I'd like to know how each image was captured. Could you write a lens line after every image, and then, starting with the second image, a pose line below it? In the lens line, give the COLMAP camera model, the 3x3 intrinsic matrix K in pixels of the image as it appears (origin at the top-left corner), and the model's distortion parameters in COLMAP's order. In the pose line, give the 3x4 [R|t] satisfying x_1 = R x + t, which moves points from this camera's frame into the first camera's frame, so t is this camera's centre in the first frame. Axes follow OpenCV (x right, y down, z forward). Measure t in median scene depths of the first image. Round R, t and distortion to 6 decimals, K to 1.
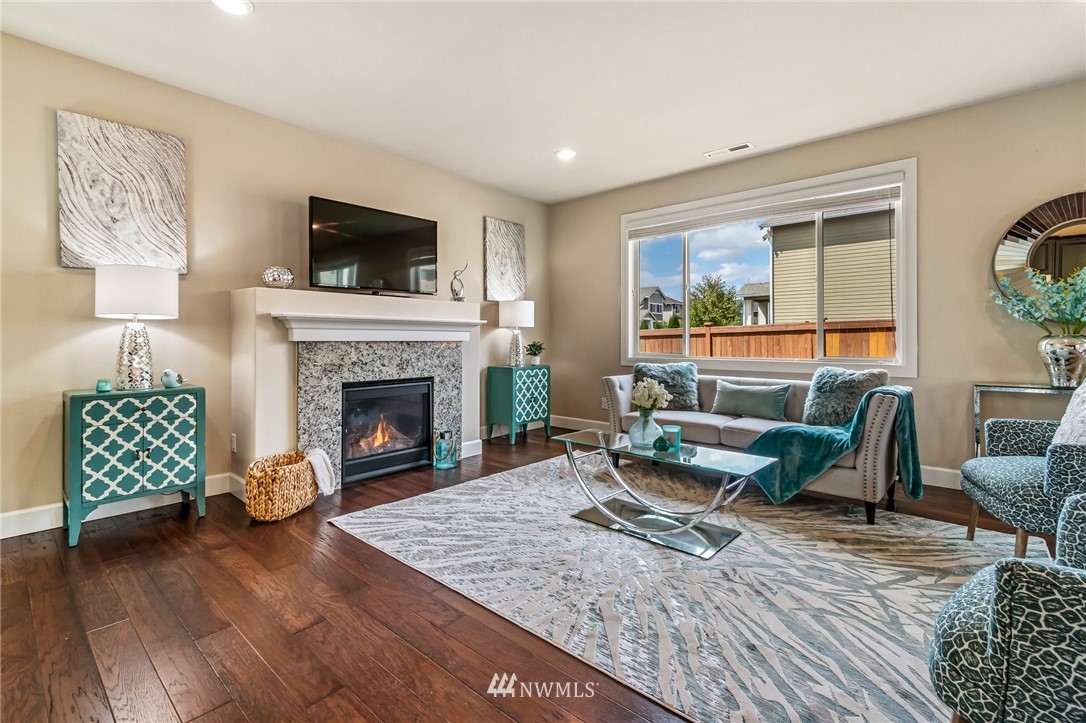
lens RADIAL K [[487.8, 0, 539.5], [0, 487.8, 337.6], [0, 0, 1]] dist [0.001594, 0.000006]
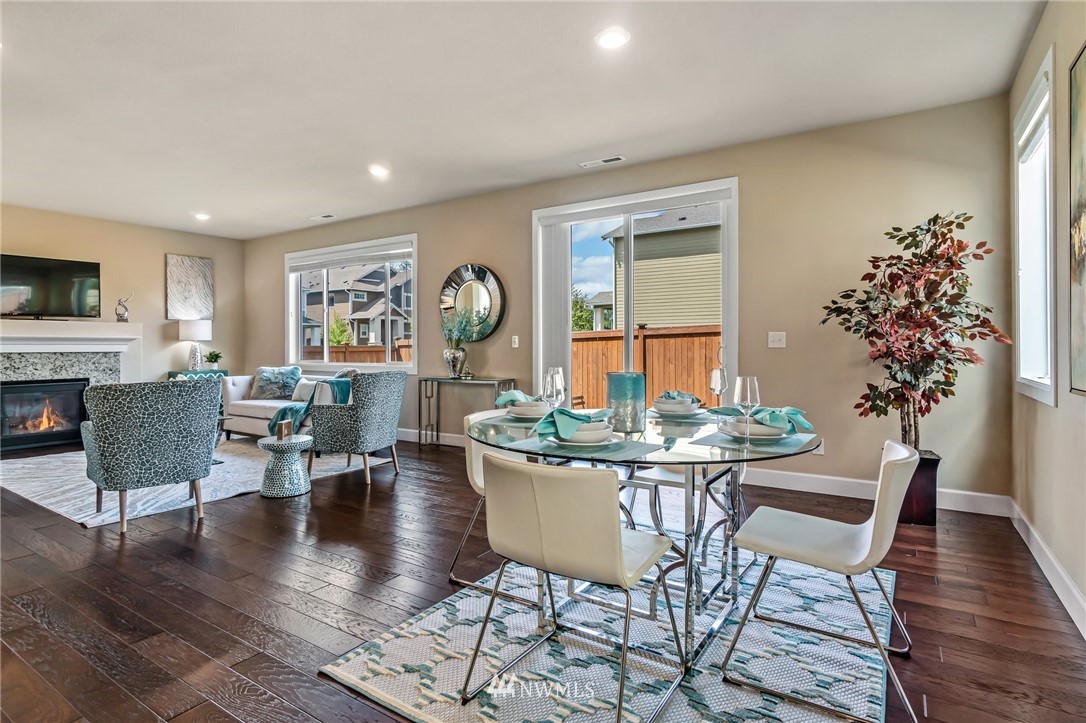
lens RADIAL K [[549.6, 0, 539.0], [0, 549.6, 346.2], [0, 0, 1]] dist [-0.000433, -0.002287]
pose [[0.988260, -0.001998, 0.152771, 0.922322], [0.001477, 0.999993, 0.003523, -0.014839], [-0.152777, -0.003256, 0.988255, -0.826380]]
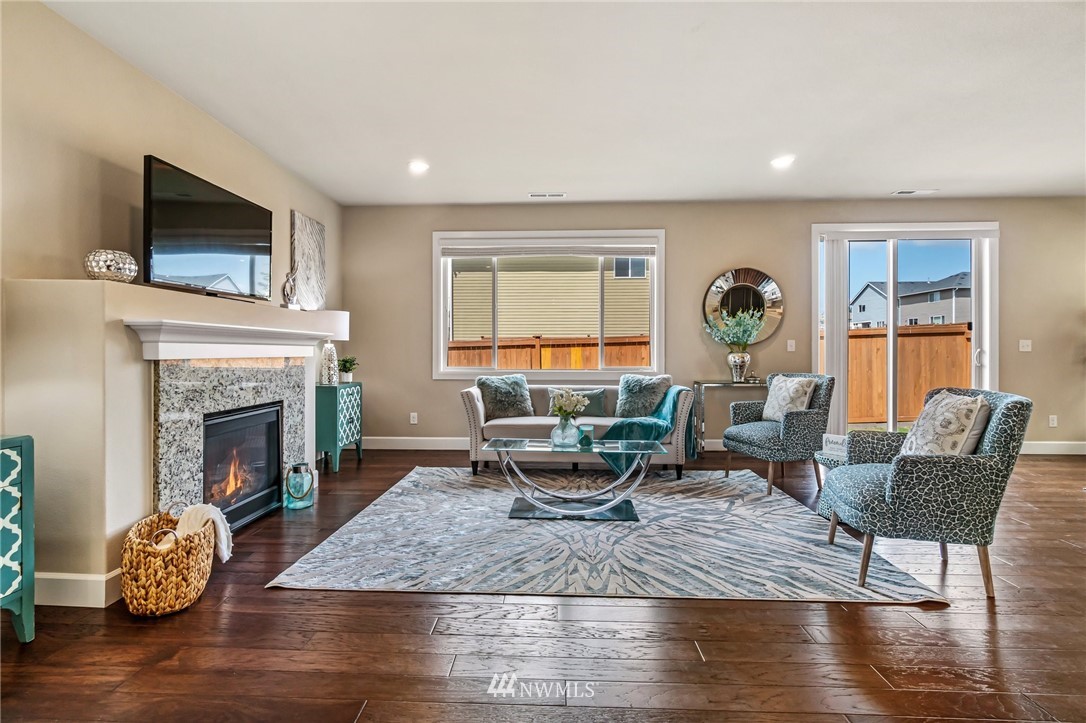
lens RADIAL K [[503.6, 0, 537.3], [0, 503.6, 352.2], [0, 0, 1]] dist [-0.009429, 0.002336]
pose [[0.772906, -0.001160, 0.634520, -0.495001], [-0.002254, 0.999987, 0.004574, -0.007466], [-0.634517, -0.004965, 0.772893, 0.078886]]
